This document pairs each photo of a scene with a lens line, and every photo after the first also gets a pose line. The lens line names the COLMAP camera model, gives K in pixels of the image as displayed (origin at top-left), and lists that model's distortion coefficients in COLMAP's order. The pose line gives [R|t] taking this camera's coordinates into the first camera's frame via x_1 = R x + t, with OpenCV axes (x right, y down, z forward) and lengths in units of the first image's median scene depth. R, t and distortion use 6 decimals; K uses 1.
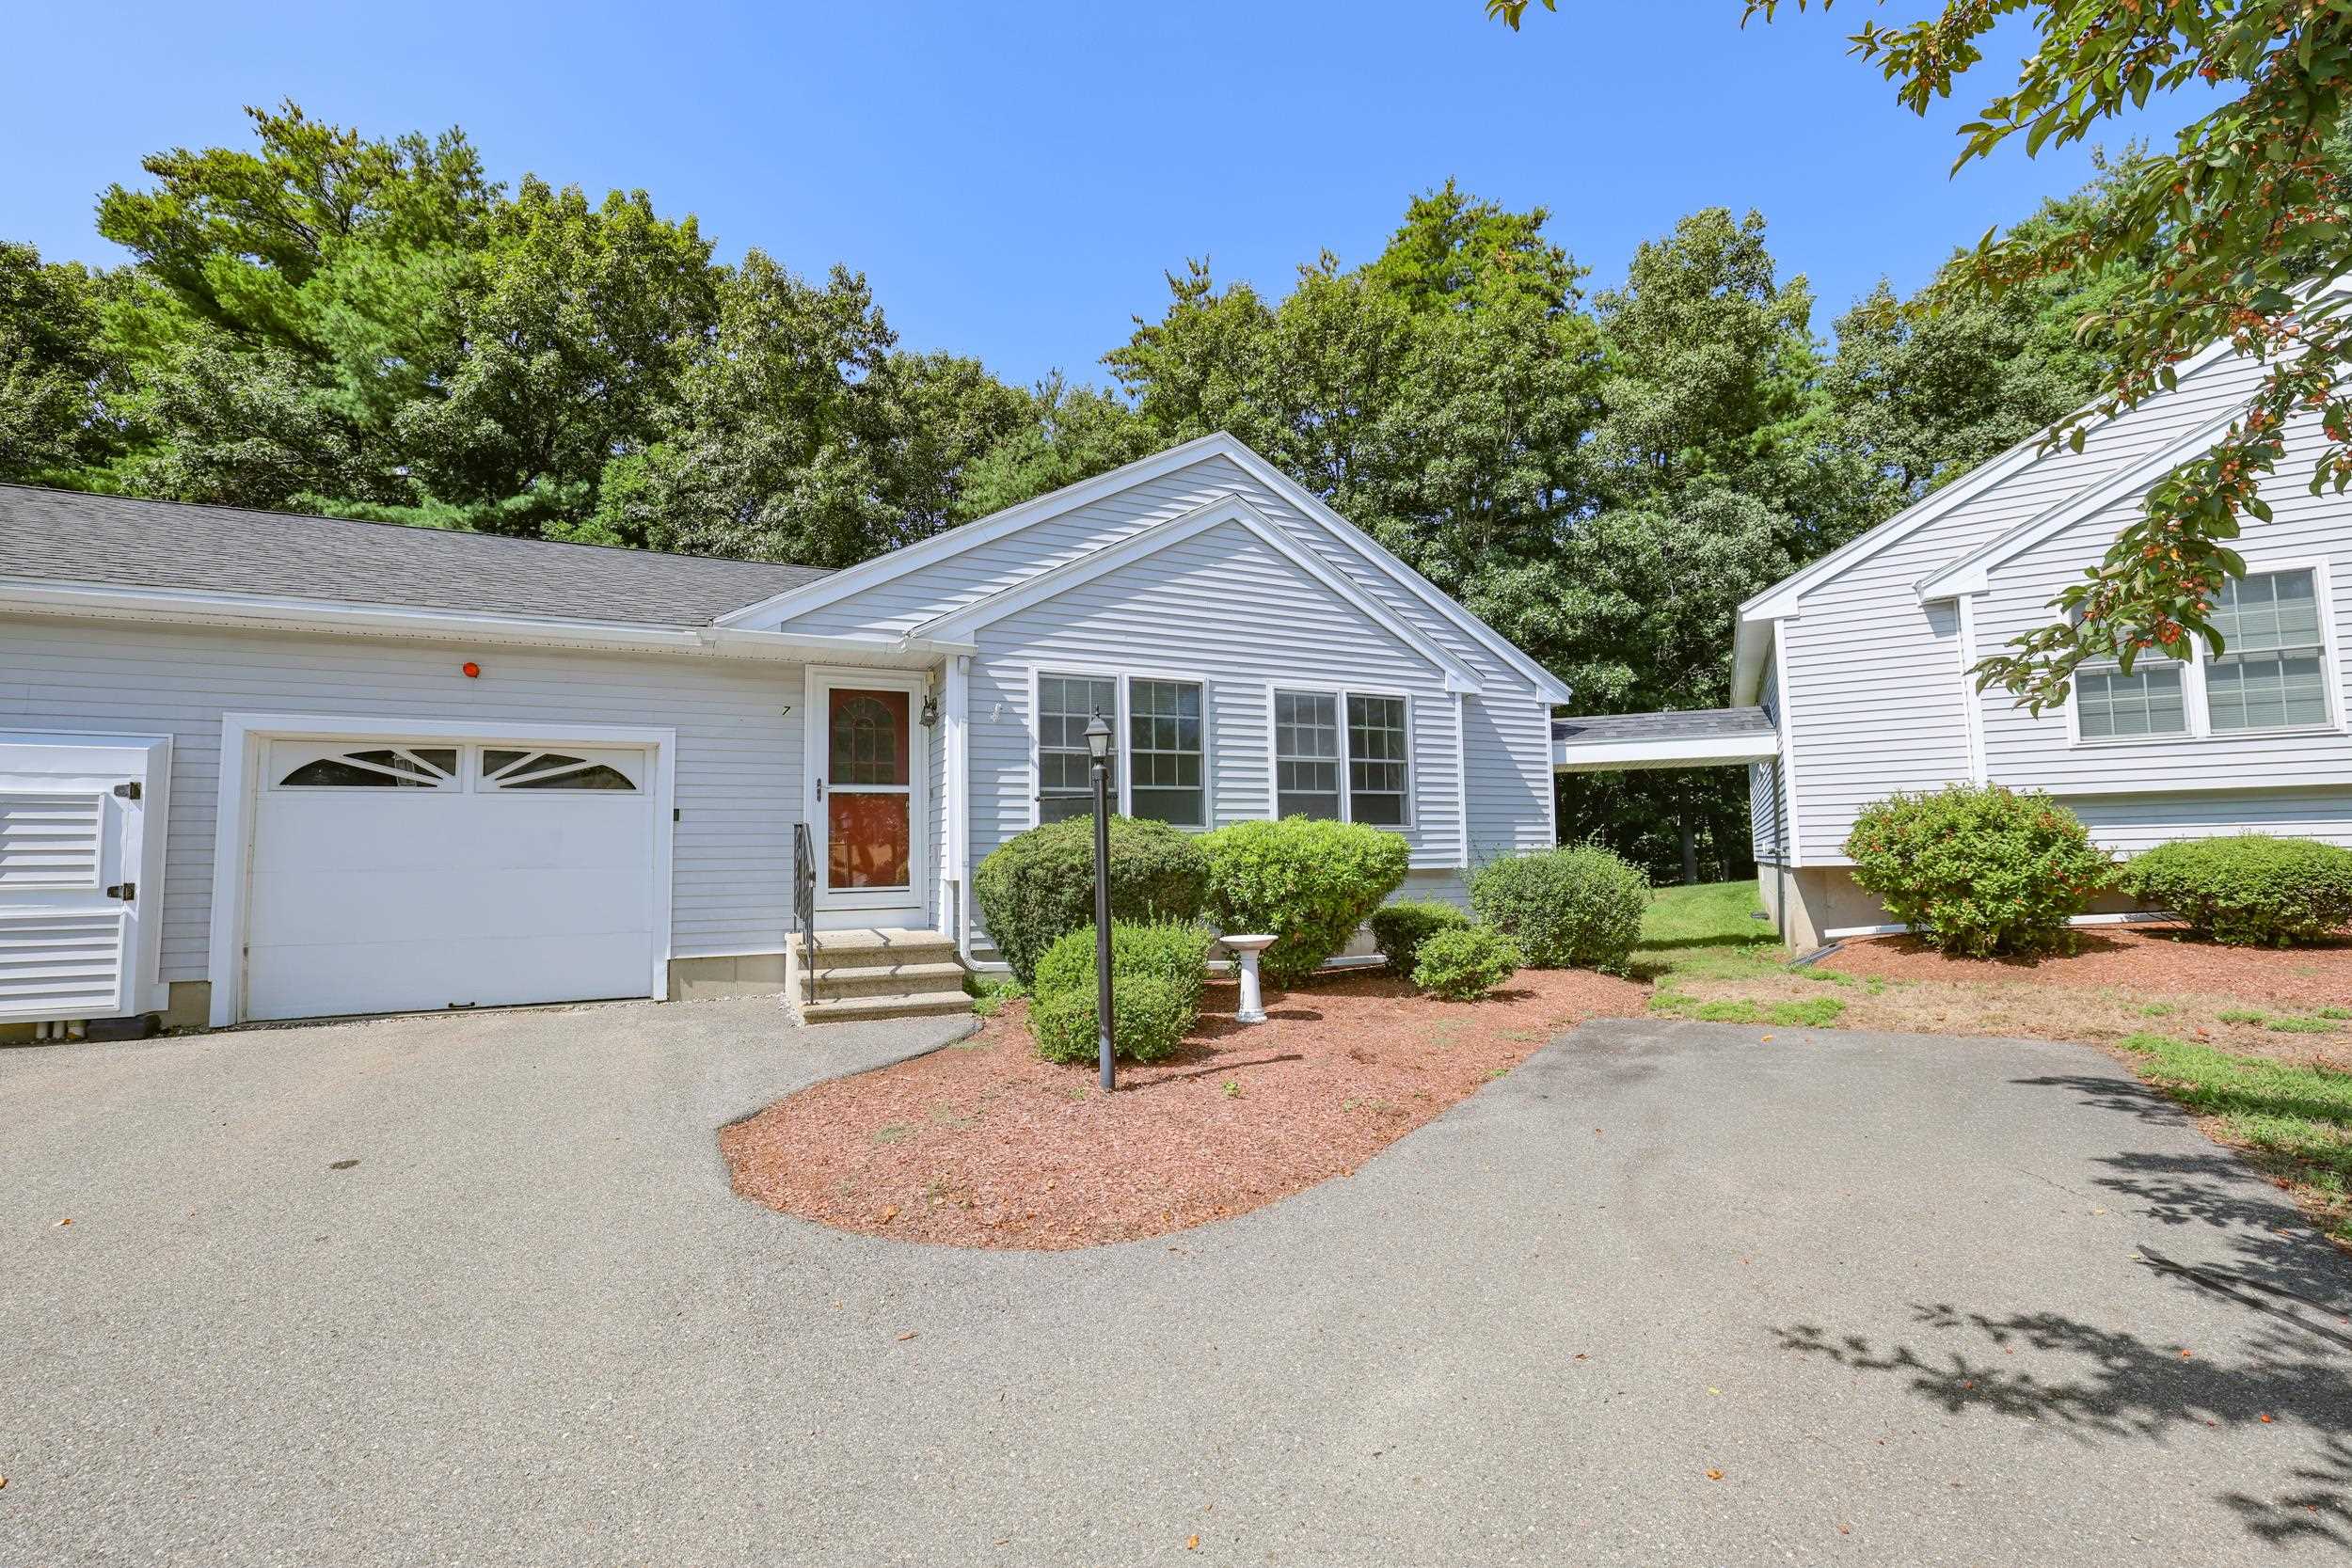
lens RADIAL K [[1011.9, 0, 1173.4], [0, 1011.9, 783.6], [0, 0, 1]] dist [-0.048953, 0.016264]
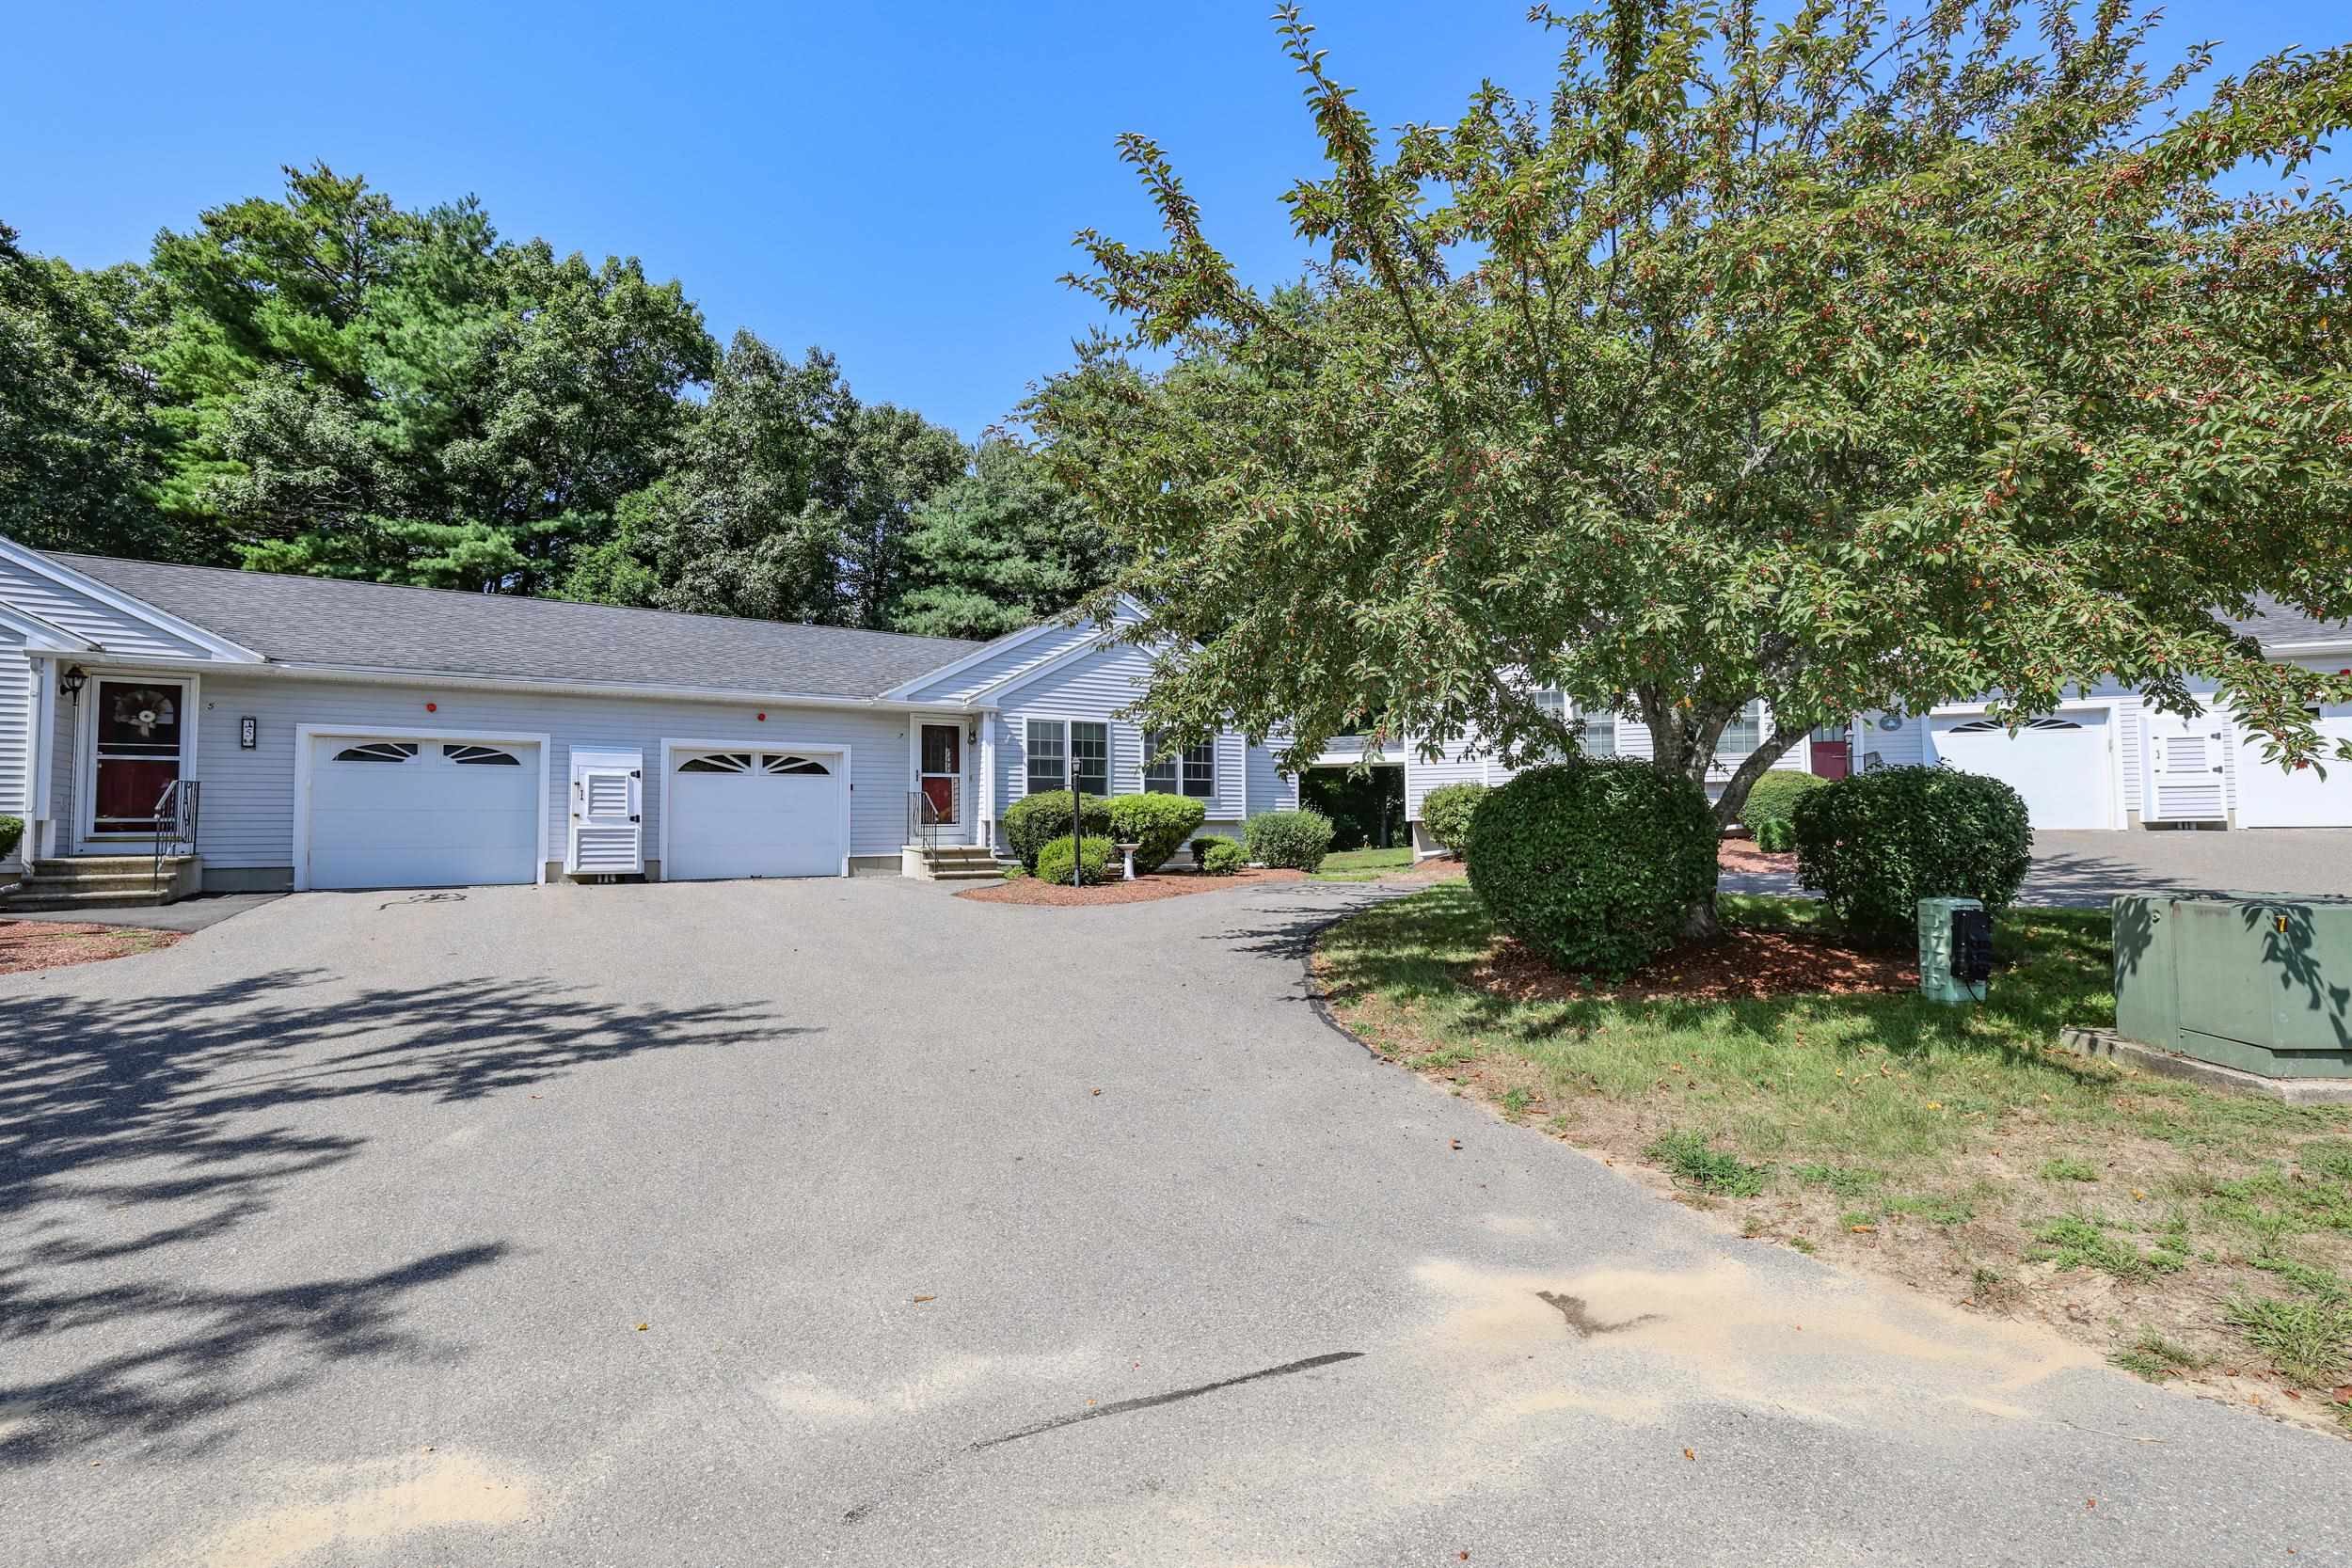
lens RADIAL K [[1011.9, 0, 1173.4], [0, 1011.9, 783.6], [0, 0, 1]] dist [-0.048953, 0.016264]
pose [[0.993257, 0.015053, 0.114948, -0.066720], [-0.018466, 0.999418, 0.028686, -0.039985], [-0.114450, -0.030615, 0.992957, -0.948619]]
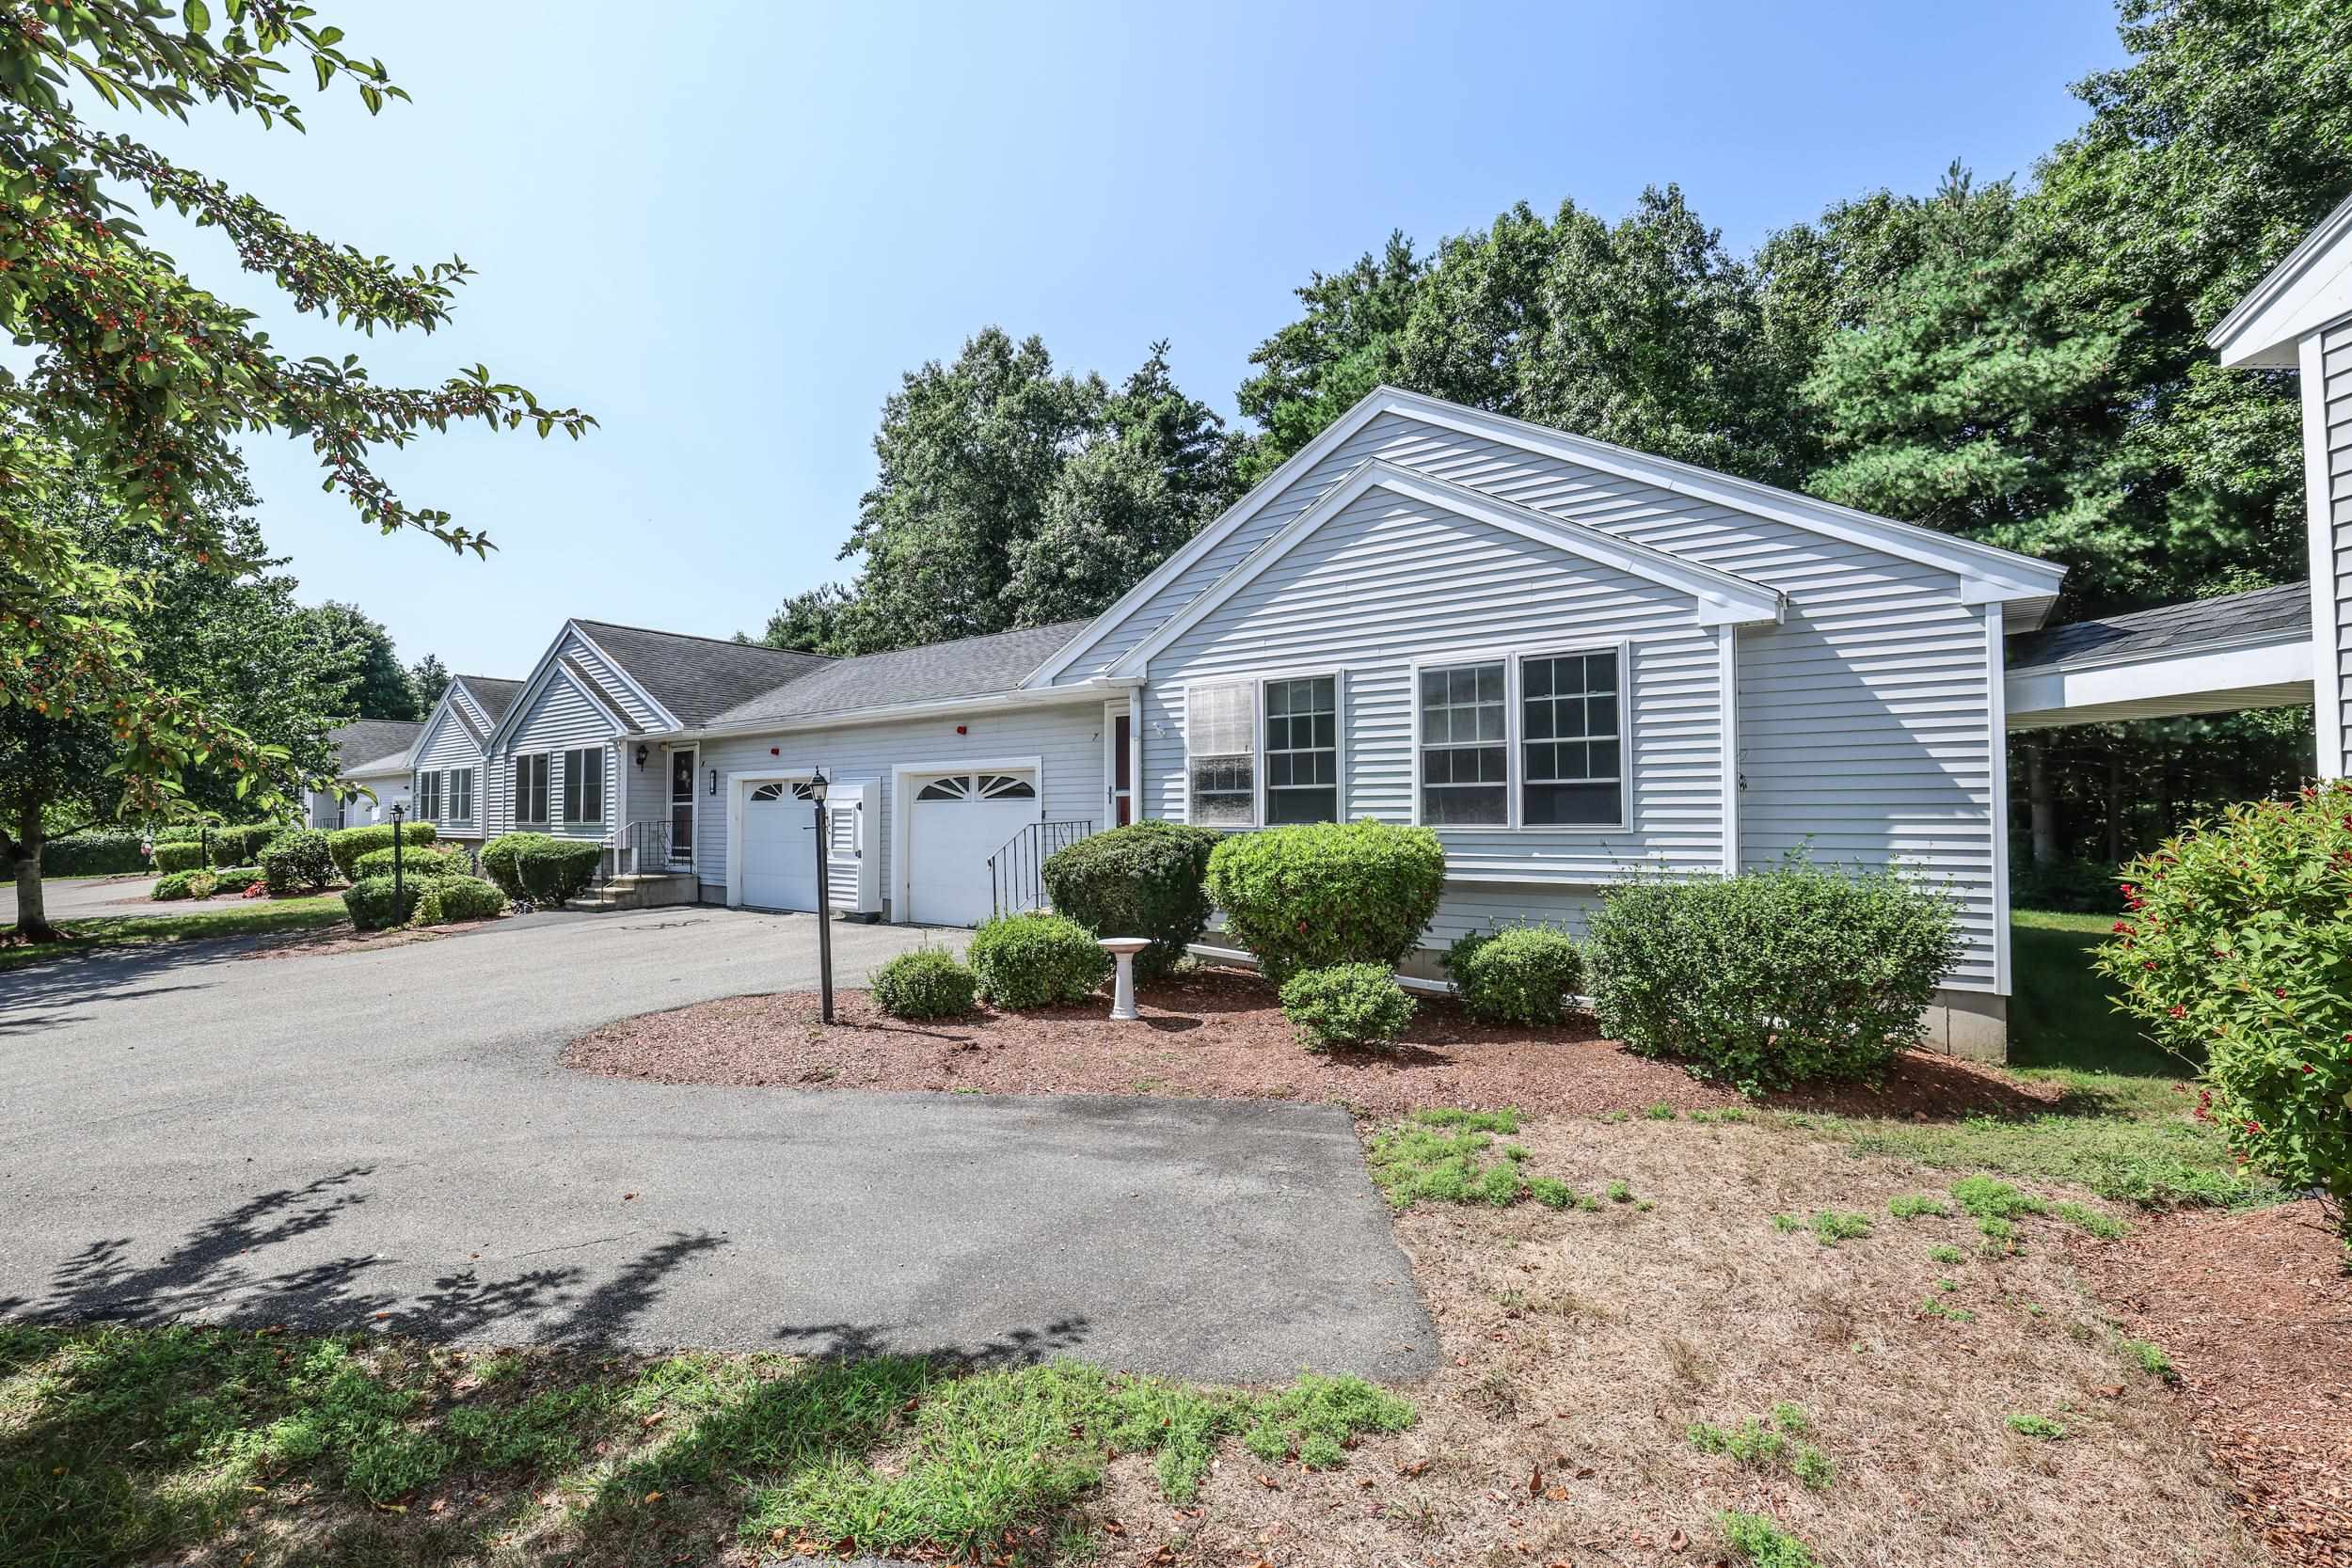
lens RADIAL K [[1011.9, 0, 1173.4], [0, 1011.9, 783.6], [0, 0, 1]] dist [-0.048953, 0.016264]
pose [[0.454592, -0.015993, -0.890556, 0.777766], [0.061600, 0.998009, 0.013522, -0.019242], [0.888567, -0.061005, 0.454672, 0.415499]]
